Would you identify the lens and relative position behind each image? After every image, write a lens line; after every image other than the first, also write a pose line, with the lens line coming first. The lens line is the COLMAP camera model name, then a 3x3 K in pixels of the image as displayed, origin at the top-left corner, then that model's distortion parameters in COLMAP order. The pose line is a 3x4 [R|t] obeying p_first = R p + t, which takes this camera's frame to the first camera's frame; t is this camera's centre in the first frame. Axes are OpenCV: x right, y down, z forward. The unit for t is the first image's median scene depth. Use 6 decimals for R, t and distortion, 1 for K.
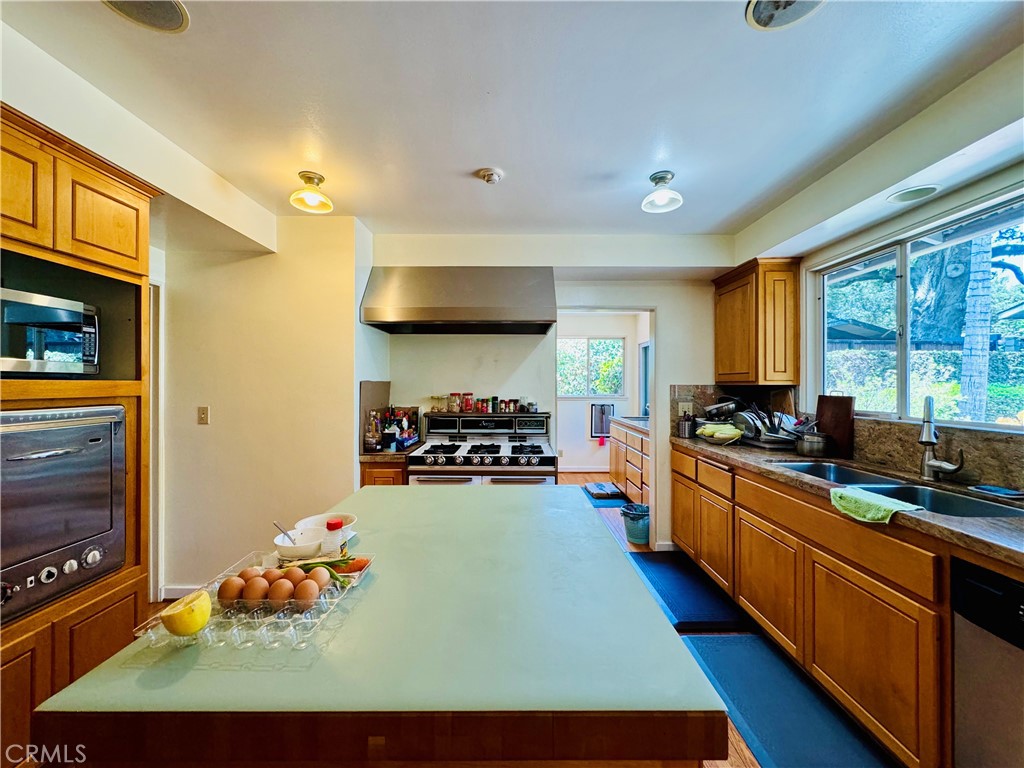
lens RADIAL K [[404.6, 0, 512.0], [0, 404.6, 384.0], [0, 0, 1]] dist [-0.008904, -0.000091]
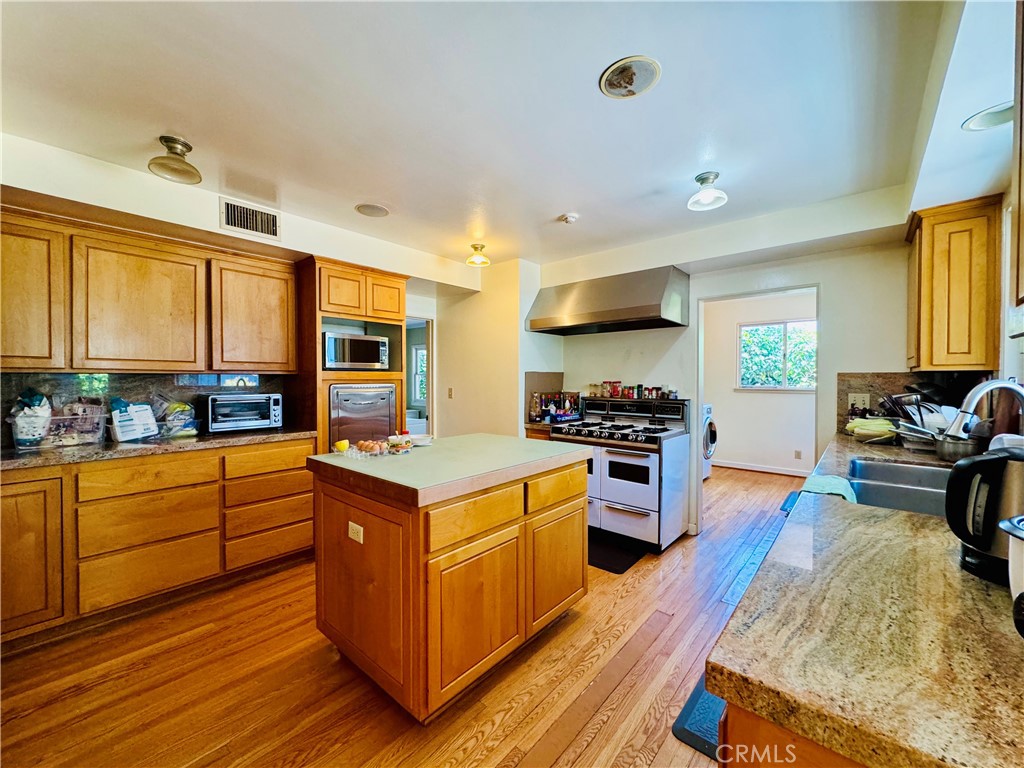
lens RADIAL K [[404.6, 0, 512.0], [0, 404.6, 384.0], [0, 0, 1]] dist [-0.008904, -0.000091]
pose [[0.755925, 0.008576, -0.654603, 0.473693], [0.001811, 0.999883, 0.015190, 0.012870], [0.654656, -0.012668, 0.755821, -0.106100]]
